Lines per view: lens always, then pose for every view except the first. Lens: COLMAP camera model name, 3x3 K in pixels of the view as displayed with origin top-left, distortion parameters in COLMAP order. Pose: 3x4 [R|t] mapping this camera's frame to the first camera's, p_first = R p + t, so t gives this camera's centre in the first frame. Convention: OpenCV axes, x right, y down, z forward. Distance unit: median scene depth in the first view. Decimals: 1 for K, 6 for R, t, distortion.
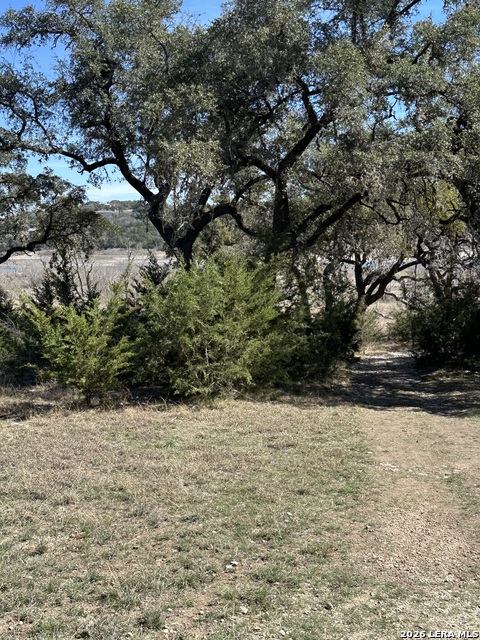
lens RADIAL K [[756.1, 0, 240.0], [0, 756.1, 320.0], [0, 0, 1]] dist [0.223583, -0.556692]
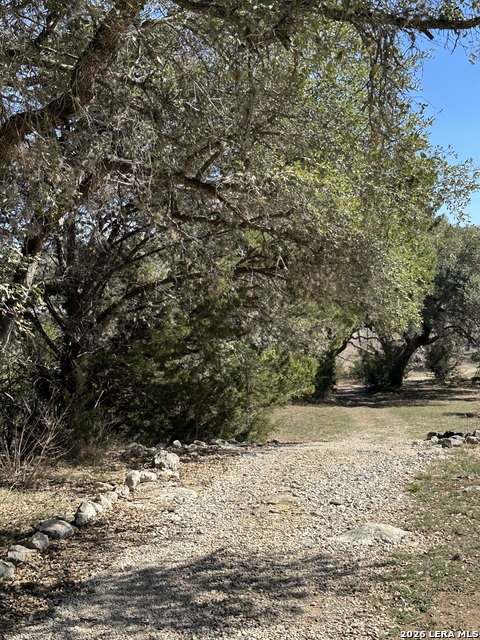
lens RADIAL K [[756.1, 0, 240.0], [0, 756.1, 320.0], [0, 0, 1]] dist [0.223583, -0.556692]
pose [[0.998154, -0.022678, 0.056342, -0.186445], [0.025567, 0.998366, -0.051095, -0.028722], [-0.055091, 0.052441, 0.997103, -0.875947]]
